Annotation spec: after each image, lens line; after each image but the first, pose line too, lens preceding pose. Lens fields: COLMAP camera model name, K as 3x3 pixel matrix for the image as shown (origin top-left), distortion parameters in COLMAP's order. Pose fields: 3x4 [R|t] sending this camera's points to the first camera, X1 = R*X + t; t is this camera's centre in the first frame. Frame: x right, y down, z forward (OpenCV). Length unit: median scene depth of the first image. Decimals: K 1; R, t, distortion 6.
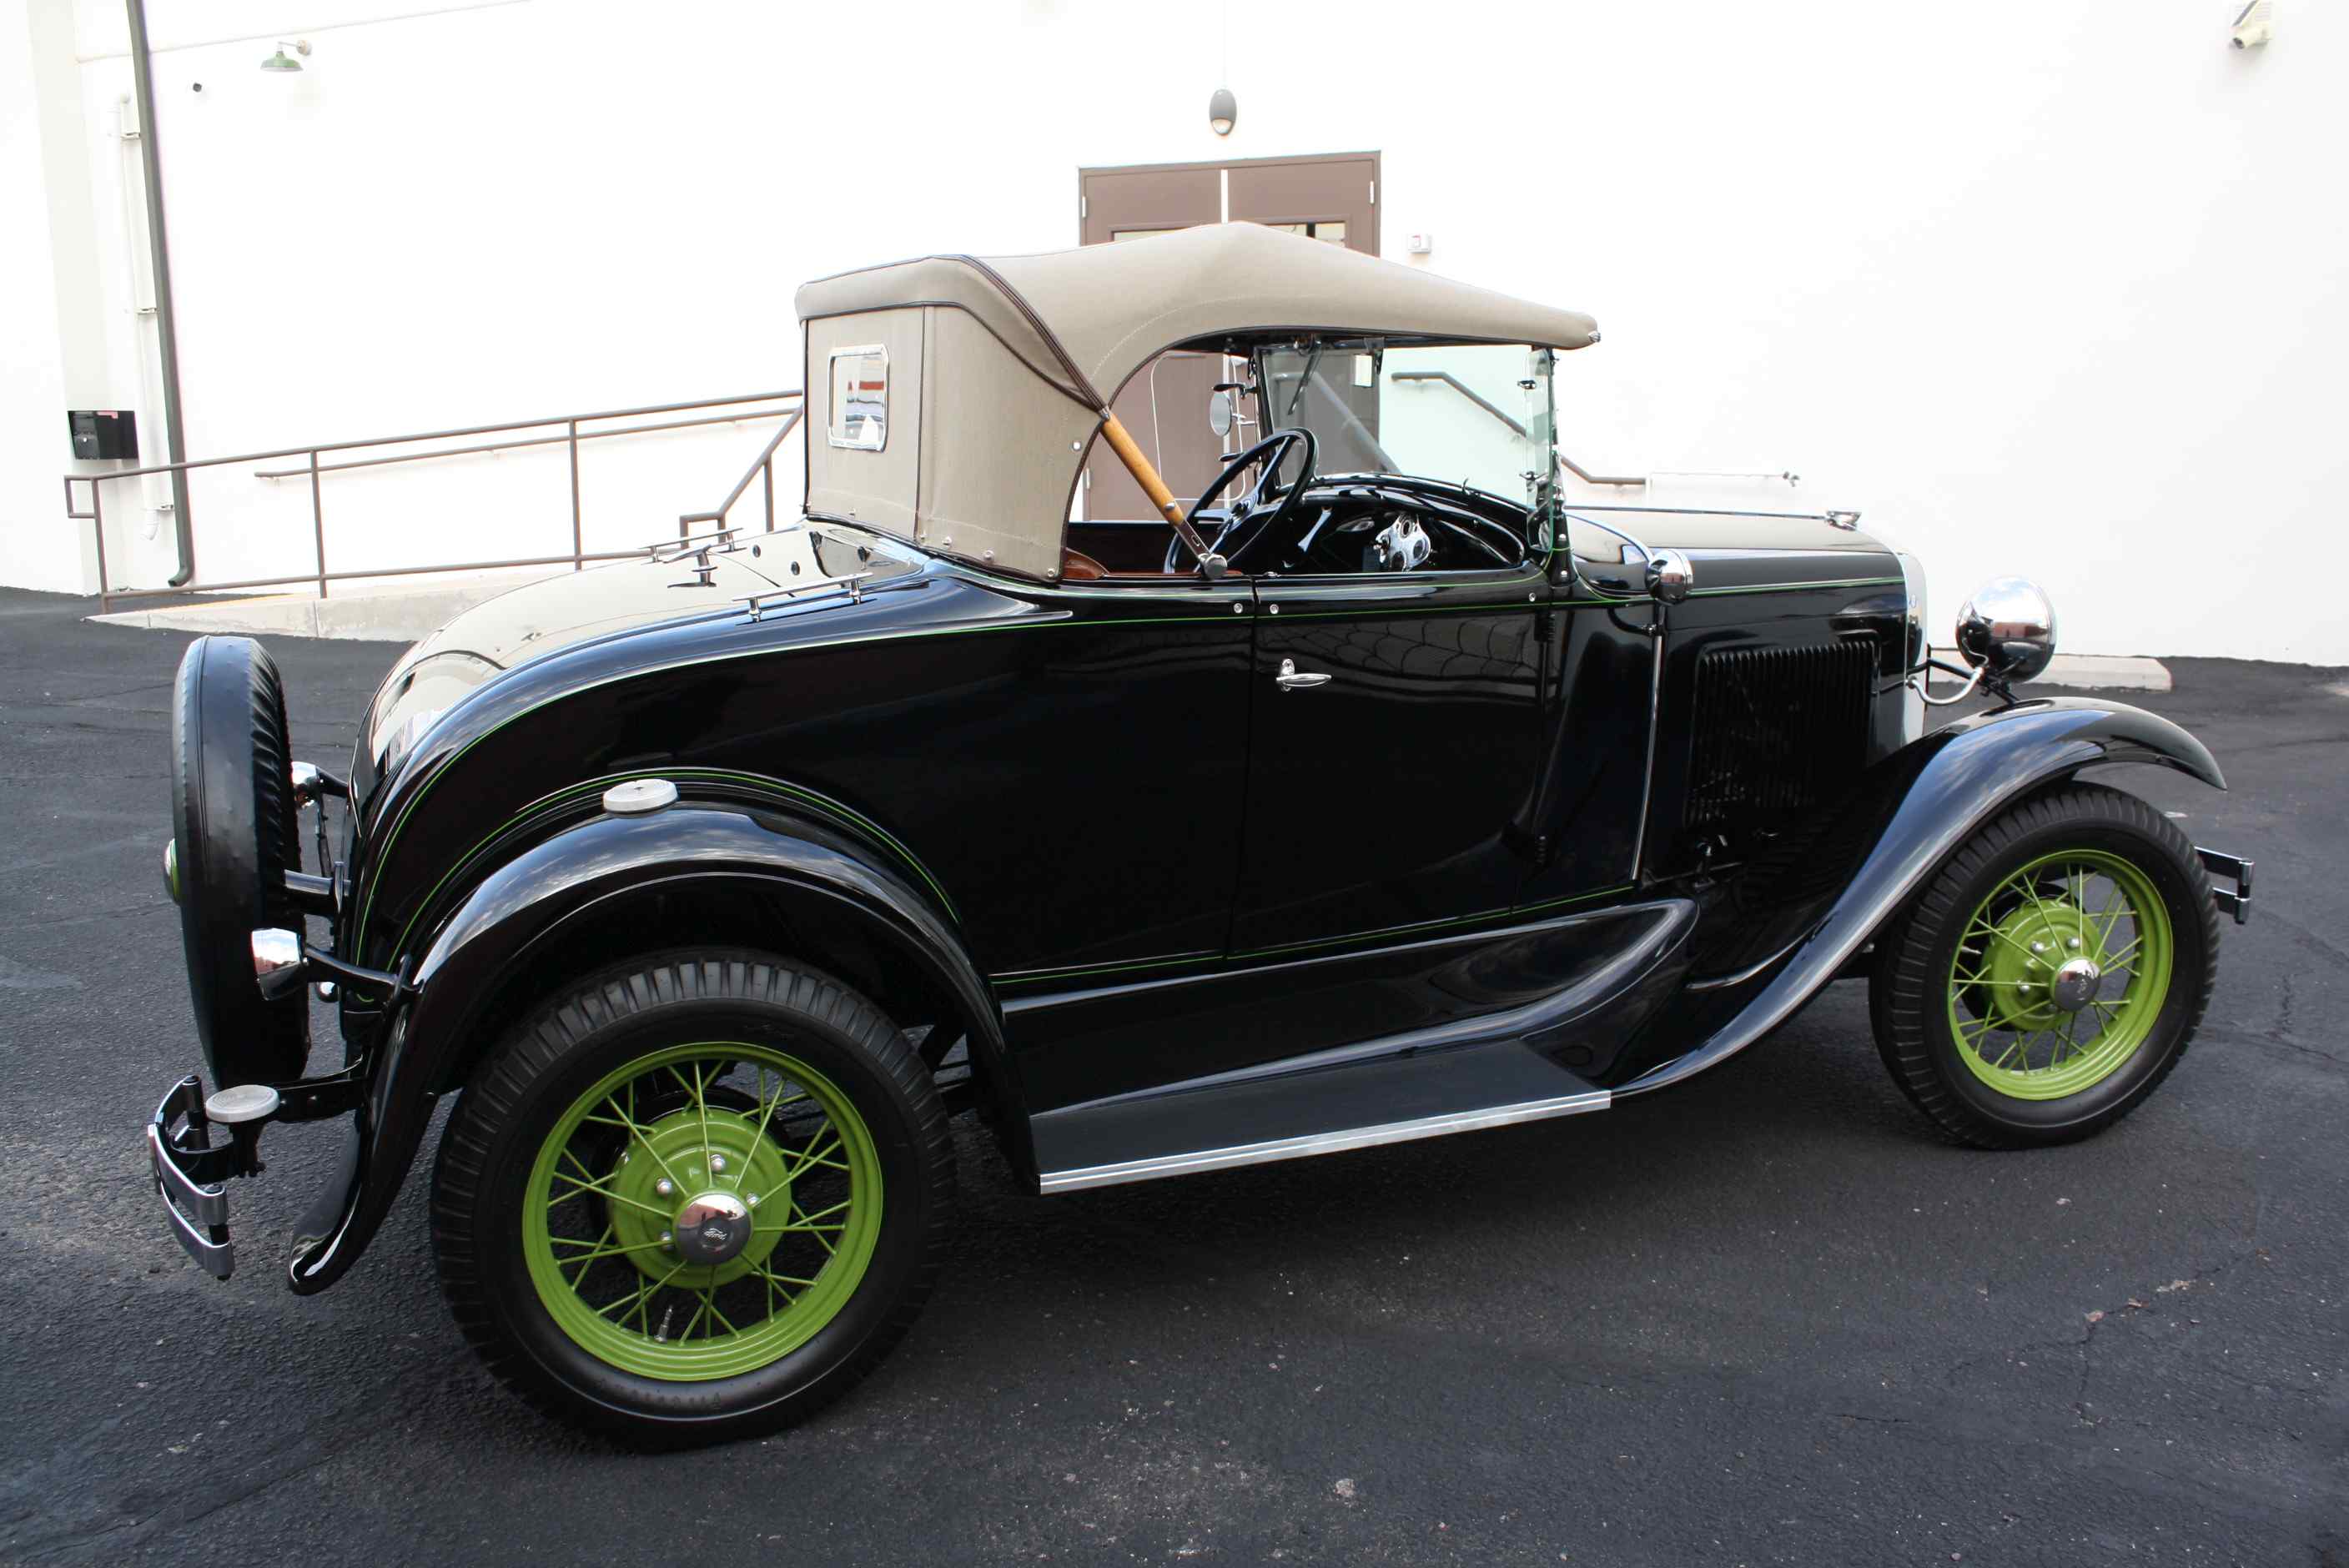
lens RADIAL K [[1985.5, 0, 1192.1], [0, 1985.5, 769.8], [0, 0, 1]] dist [-0.162033, 0.141981]
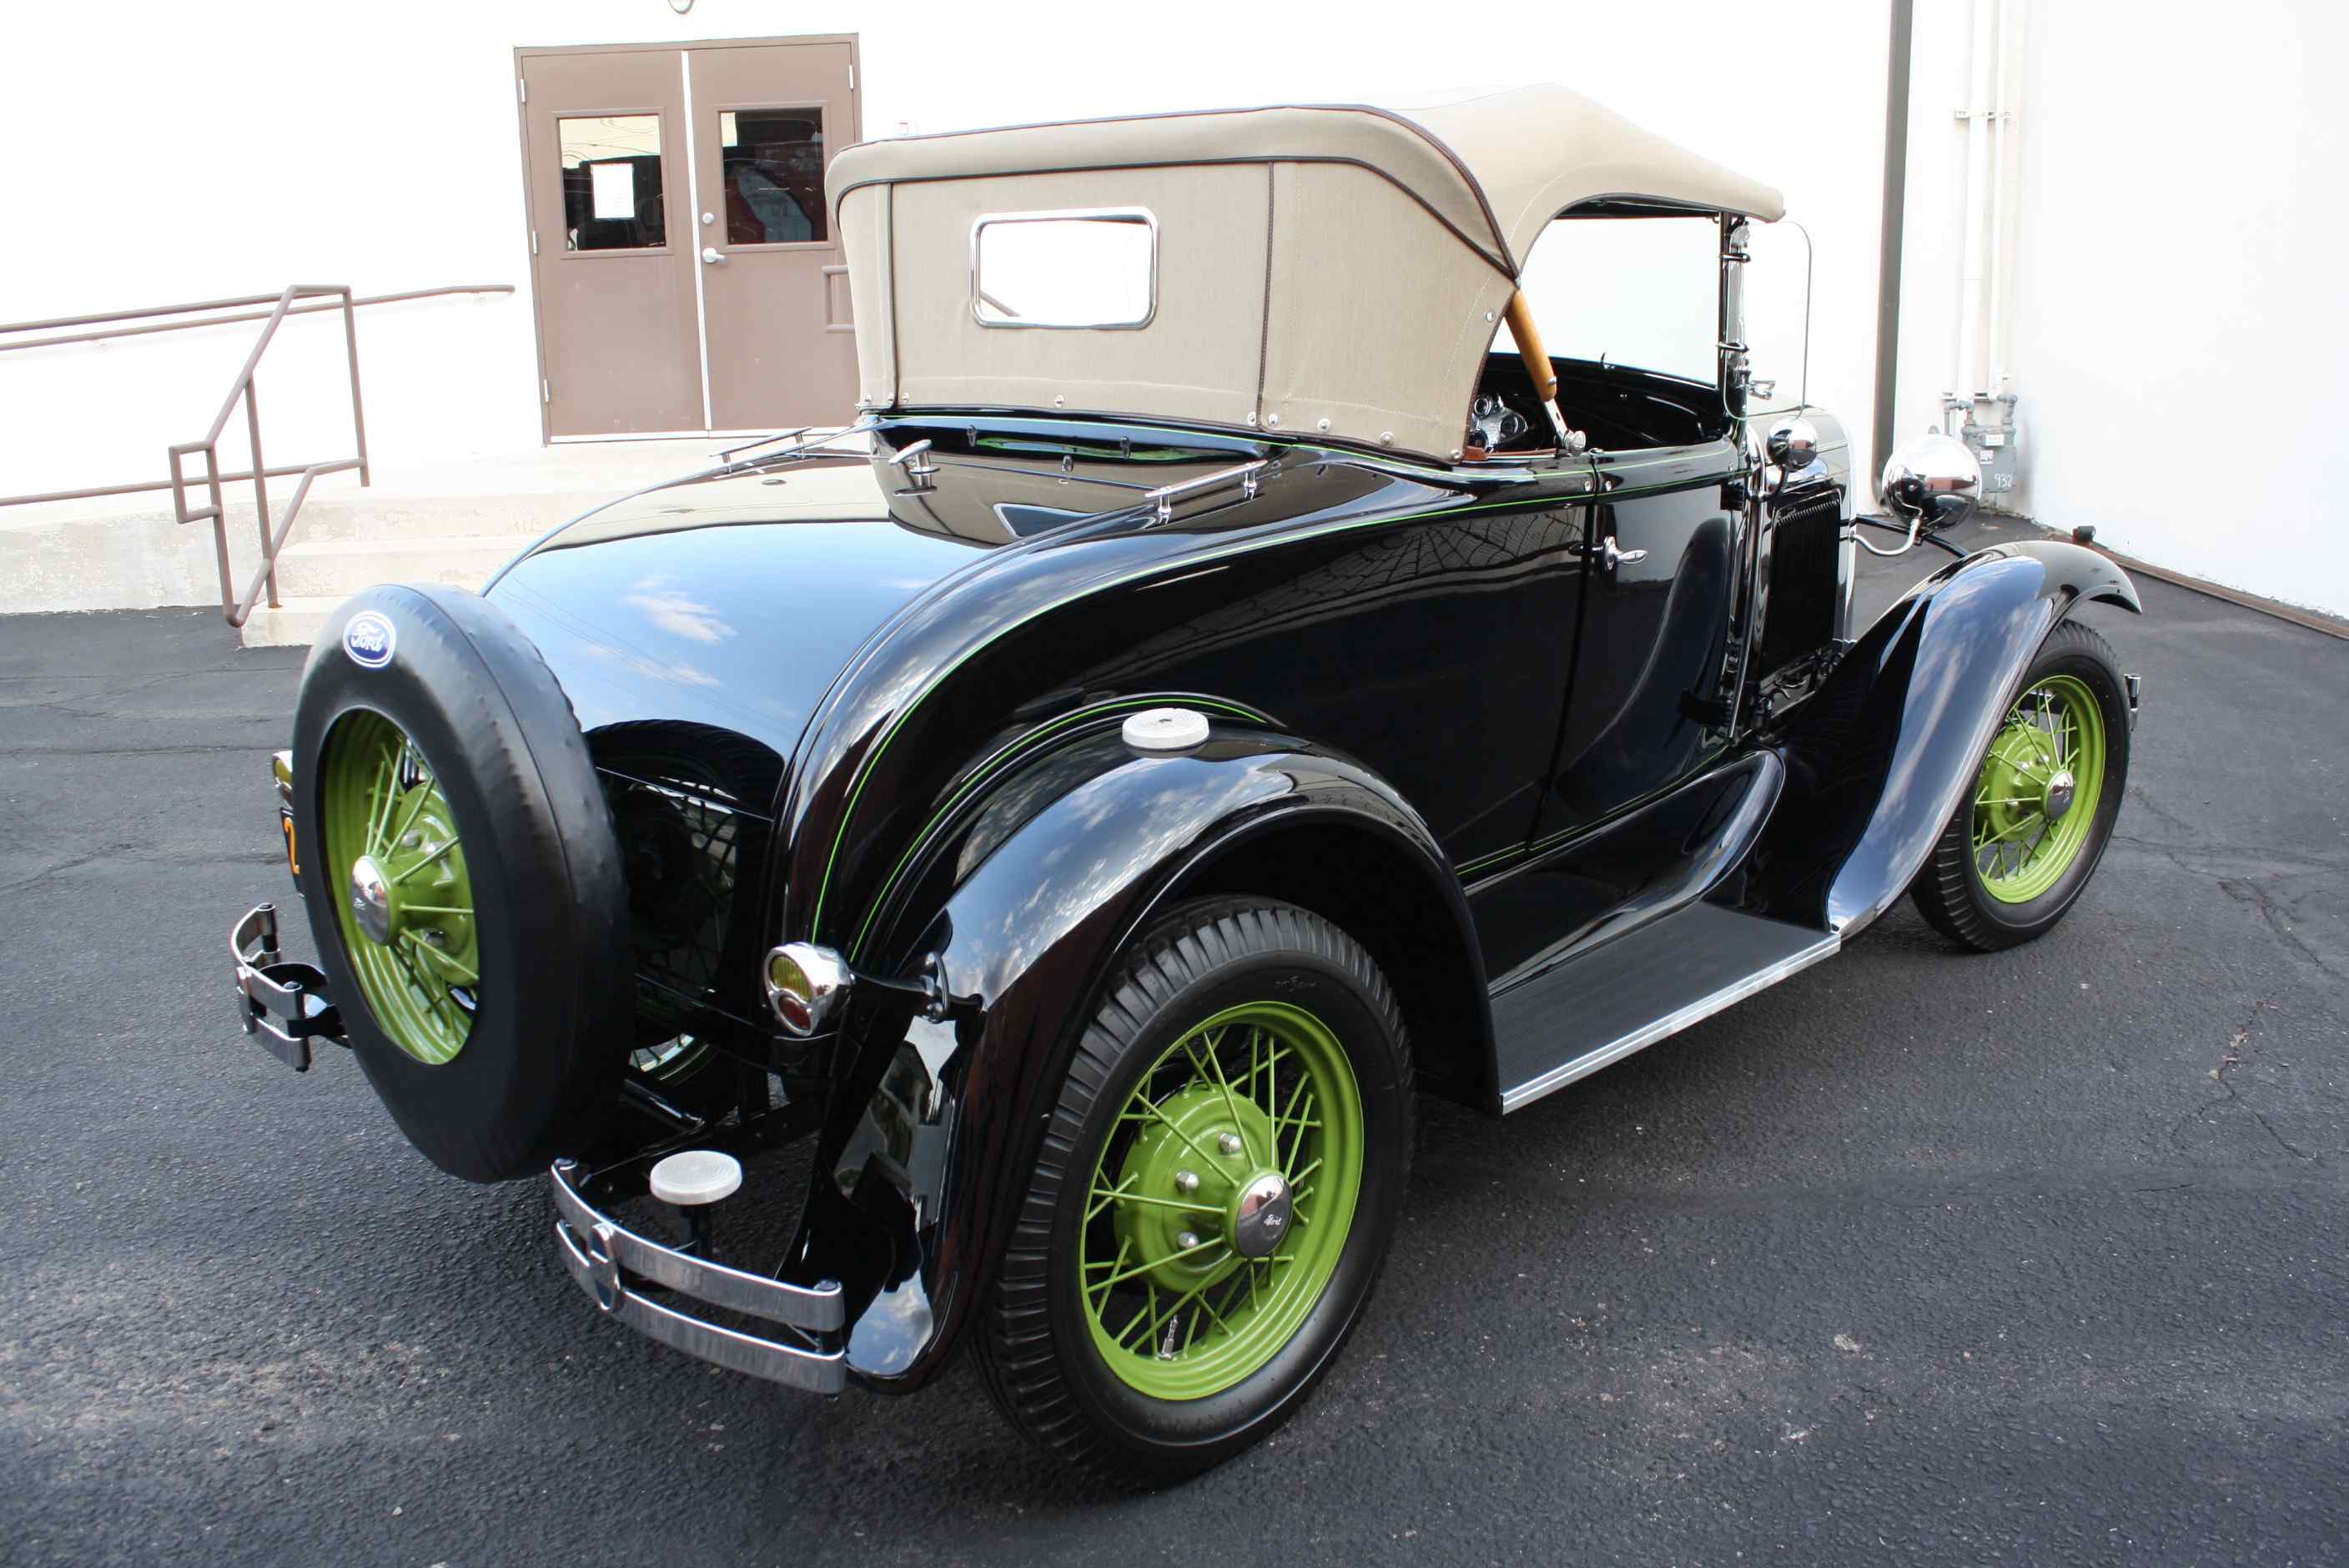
lens RADIAL K [[1985.5, 0, 1193.6], [0, 1985.5, 778.7], [0, 0, 1]] dist [-0.162033, 0.141981]
pose [[0.921080, -0.101189, 0.375995, -0.489084], [0.081314, 0.994338, 0.068406, -0.019200], [-0.380788, -0.032434, 0.924093, 0.167746]]
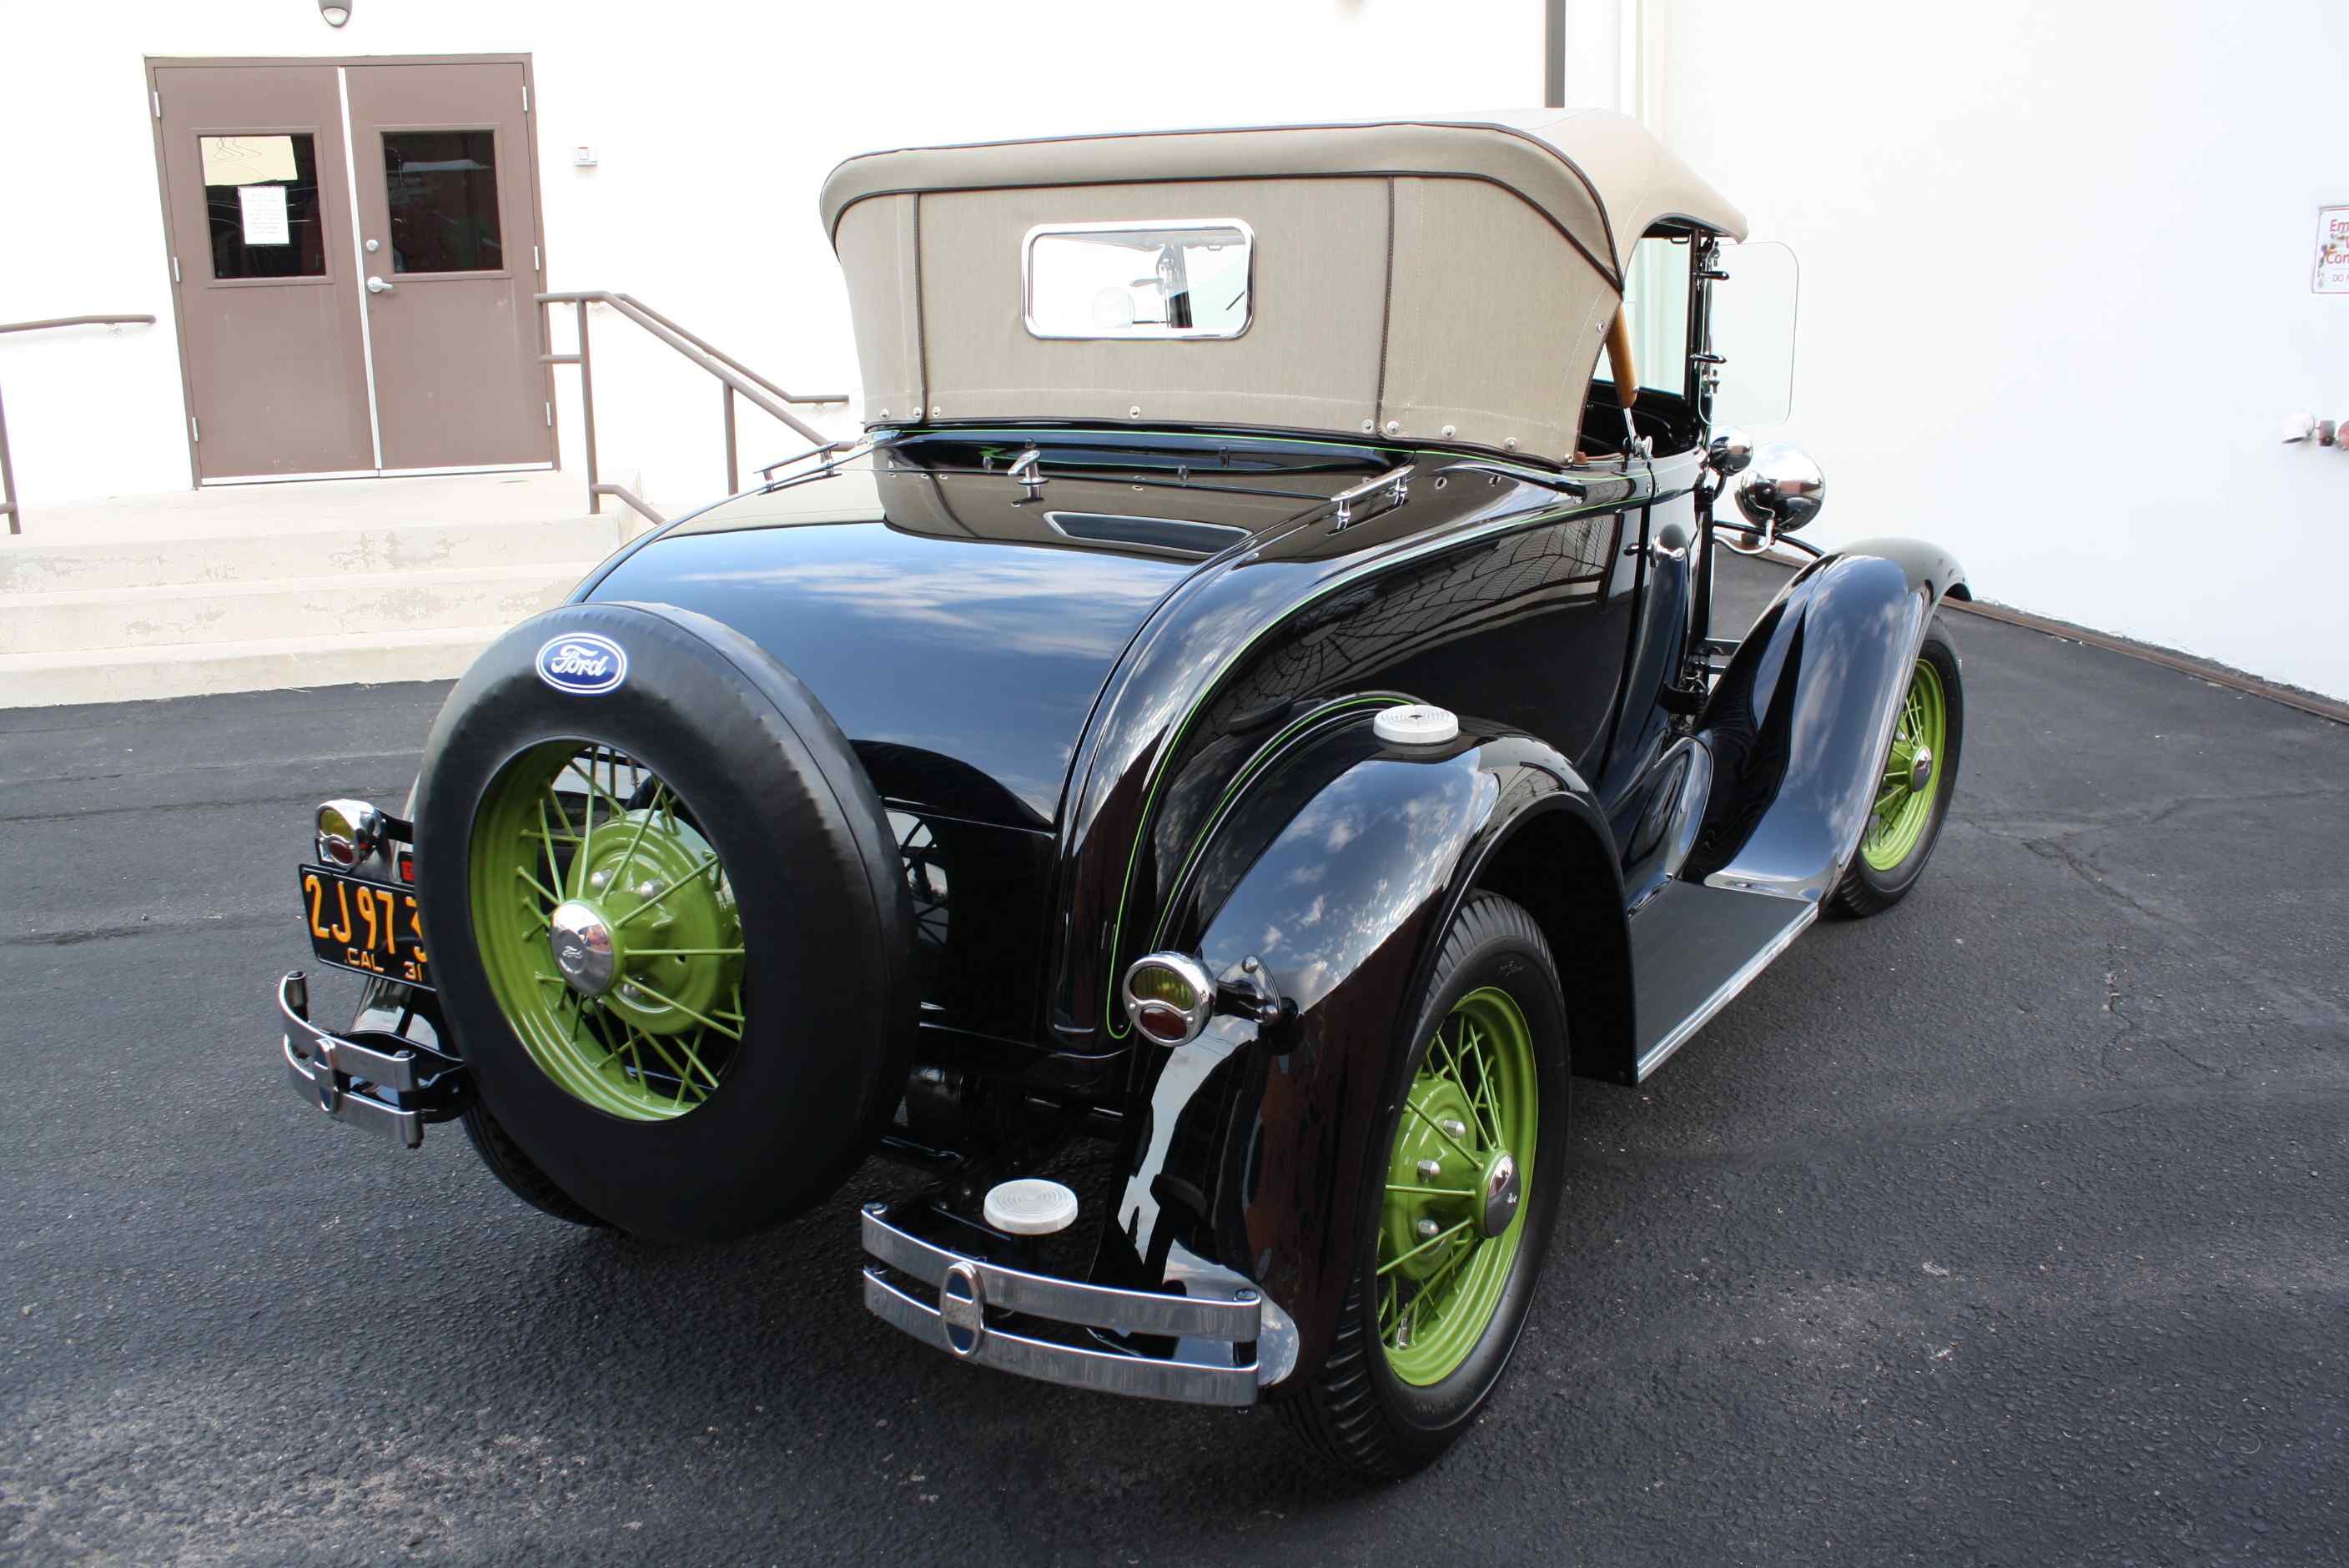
lens RADIAL K [[1985.5, 0, 1190.8], [0, 1985.5, 775.9], [0, 0, 1]] dist [-0.162033, 0.141981]
pose [[0.811972, -0.136894, 0.567416, -0.708355], [0.116137, 0.990562, 0.072789, -0.032788], [-0.572026, 0.006795, 0.820208, 0.280370]]
